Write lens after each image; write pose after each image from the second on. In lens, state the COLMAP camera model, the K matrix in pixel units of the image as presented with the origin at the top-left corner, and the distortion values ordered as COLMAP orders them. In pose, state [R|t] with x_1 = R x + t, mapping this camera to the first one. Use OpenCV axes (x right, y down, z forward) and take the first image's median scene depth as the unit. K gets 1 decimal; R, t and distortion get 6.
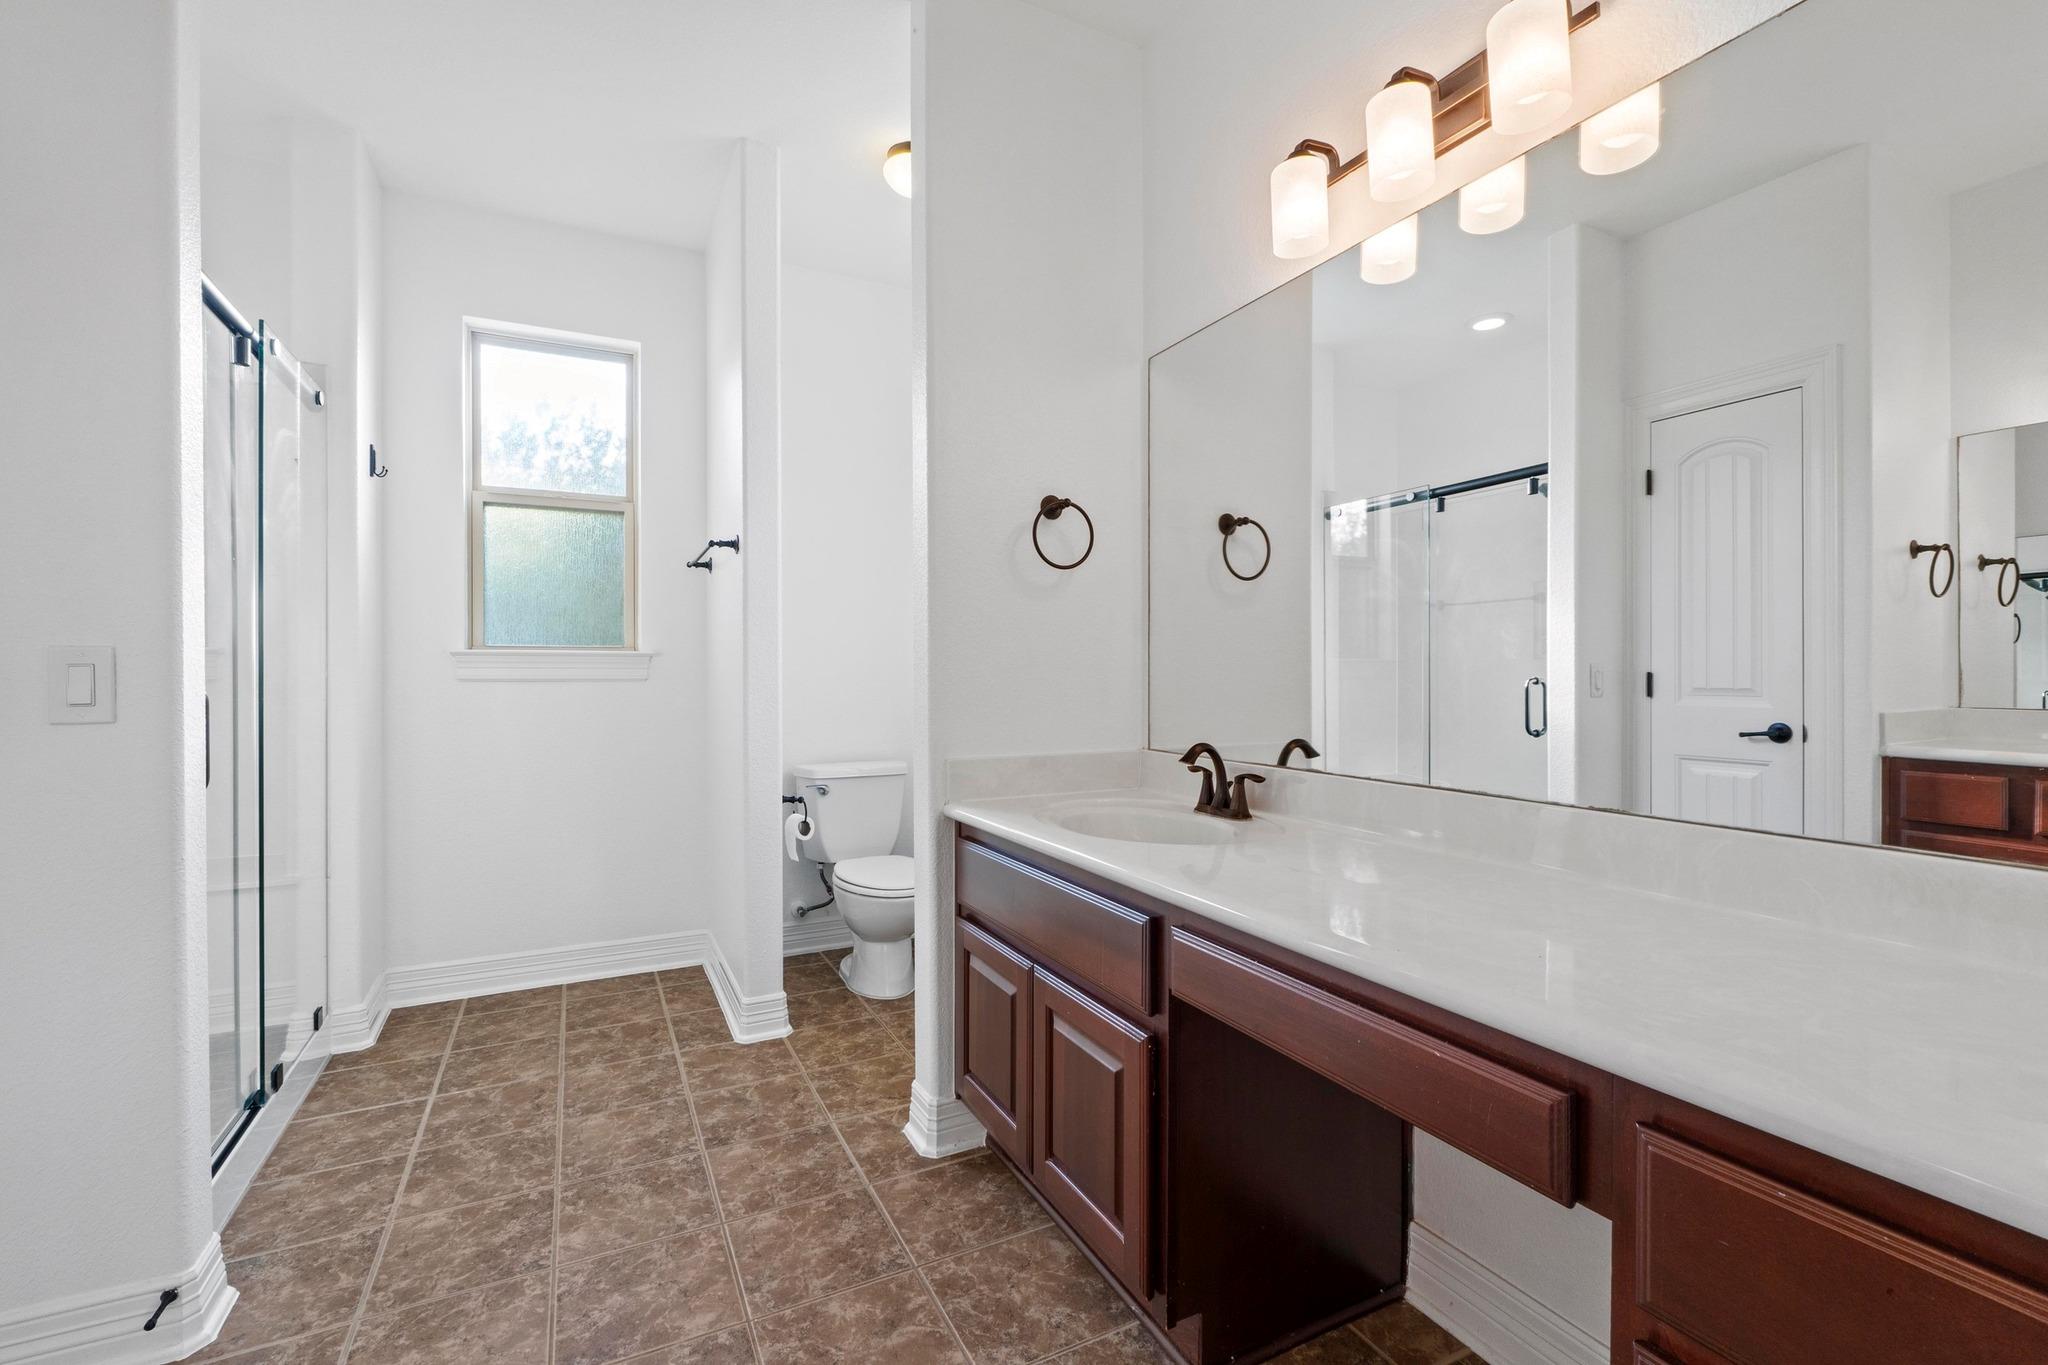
lens RADIAL K [[881.3, 0, 989.8], [0, 881.3, 674.6], [0, 0, 1]] dist [-0.004256, 0.000151]
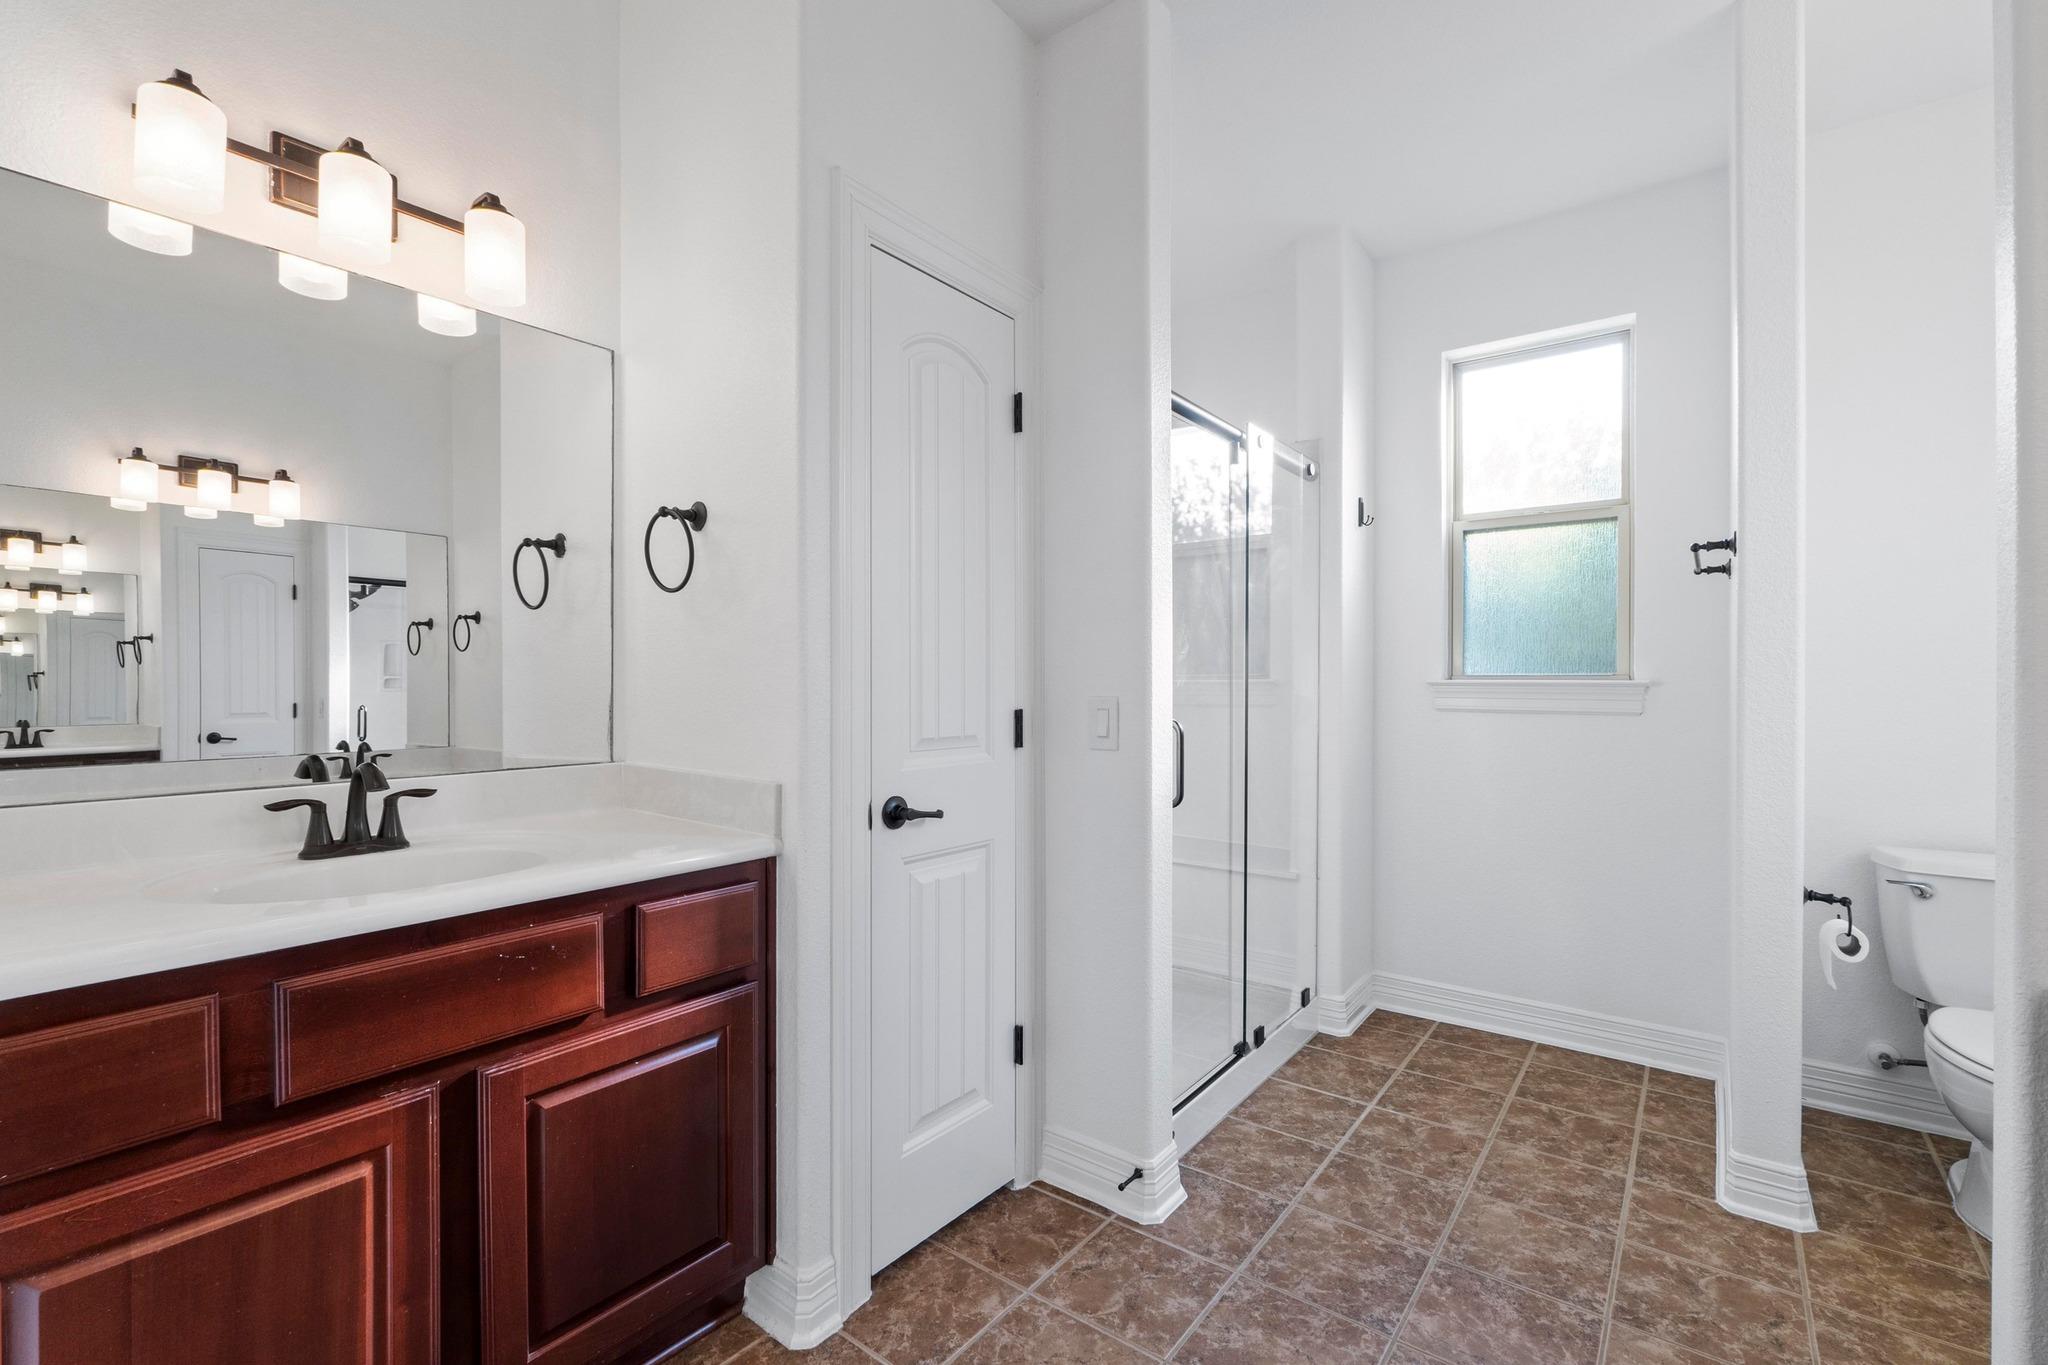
lens RADIAL K [[881.3, 0, 1022.1], [0, 881.3, 684.2], [0, 0, 1]] dist [-0.004256, 0.000151]
pose [[0.451592, 0.002983, -0.892220, 0.118848], [-0.000298, 0.999995, 0.003193, -0.033193], [0.892225, -0.001176, 0.451590, 0.128984]]
